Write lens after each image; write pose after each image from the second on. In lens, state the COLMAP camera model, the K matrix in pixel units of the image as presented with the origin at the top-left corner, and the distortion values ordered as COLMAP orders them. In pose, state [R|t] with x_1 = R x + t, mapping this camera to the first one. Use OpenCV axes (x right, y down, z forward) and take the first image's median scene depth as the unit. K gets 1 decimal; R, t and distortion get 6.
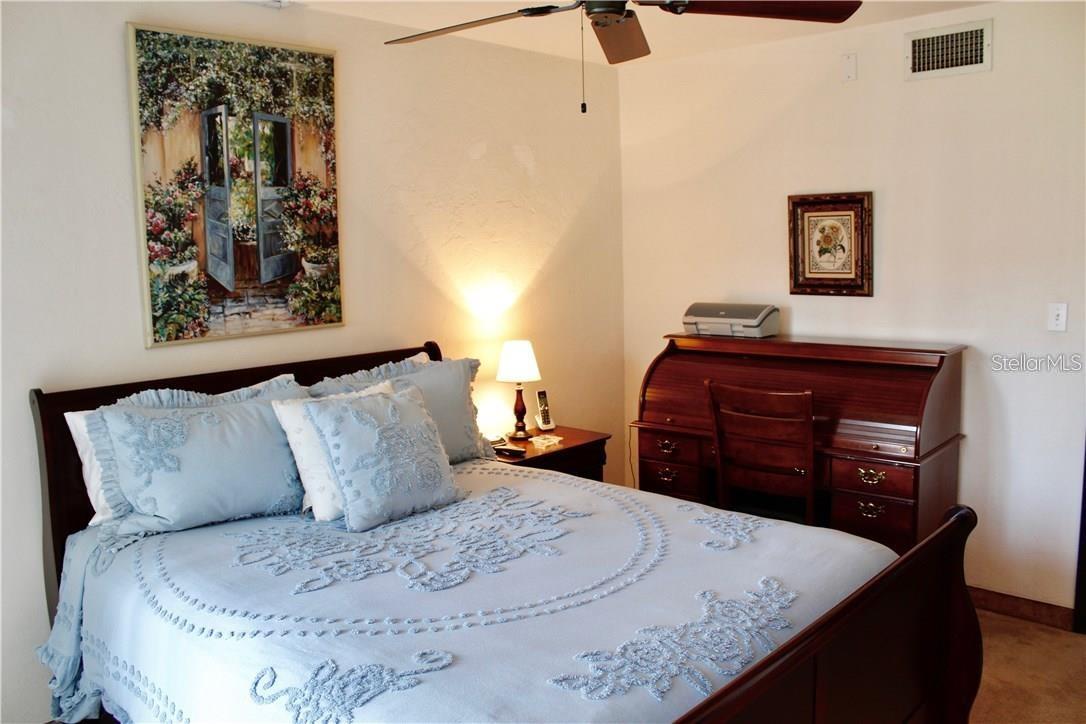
lens RADIAL K [[894.4, 0, 543.0], [0, 894.4, 362.0], [0, 0, 1]] dist [-0.168636, 0.143417]
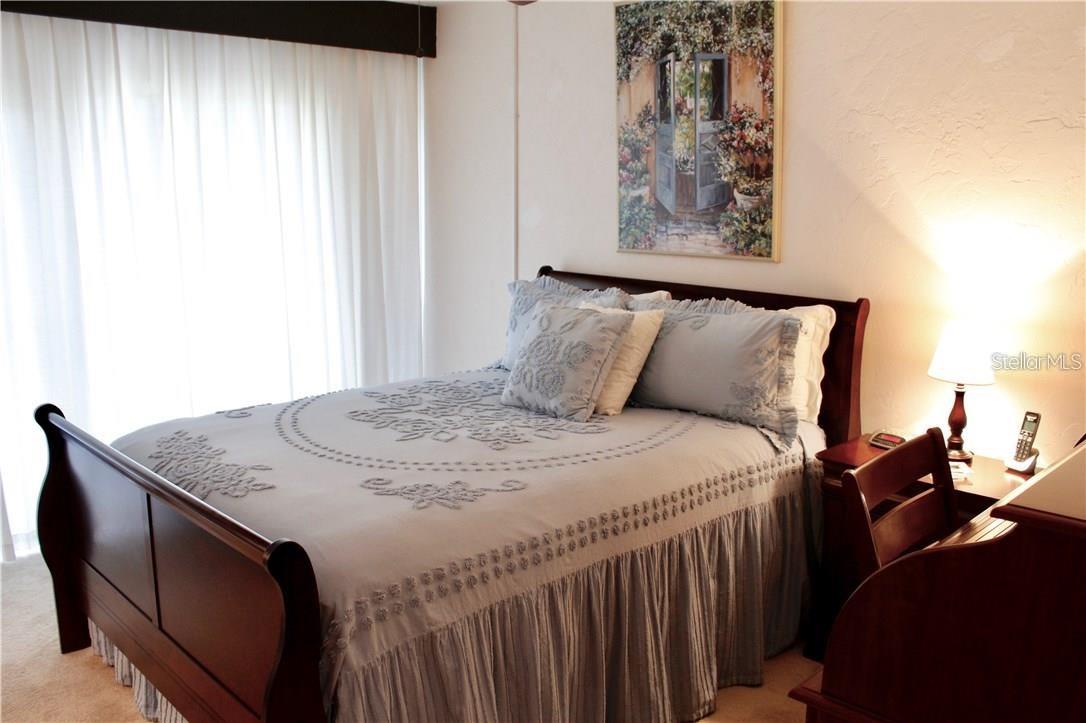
lens RADIAL K [[894.4, 0, 543.0], [0, 894.4, 361.5], [0, 0, 1]] dist [-0.168636, 0.143417]
pose [[-0.044872, 0.211616, -0.976322, 0.827122], [-0.136125, 0.966896, 0.215830, -0.120859], [0.989675, 0.142586, -0.014580, 0.864610]]
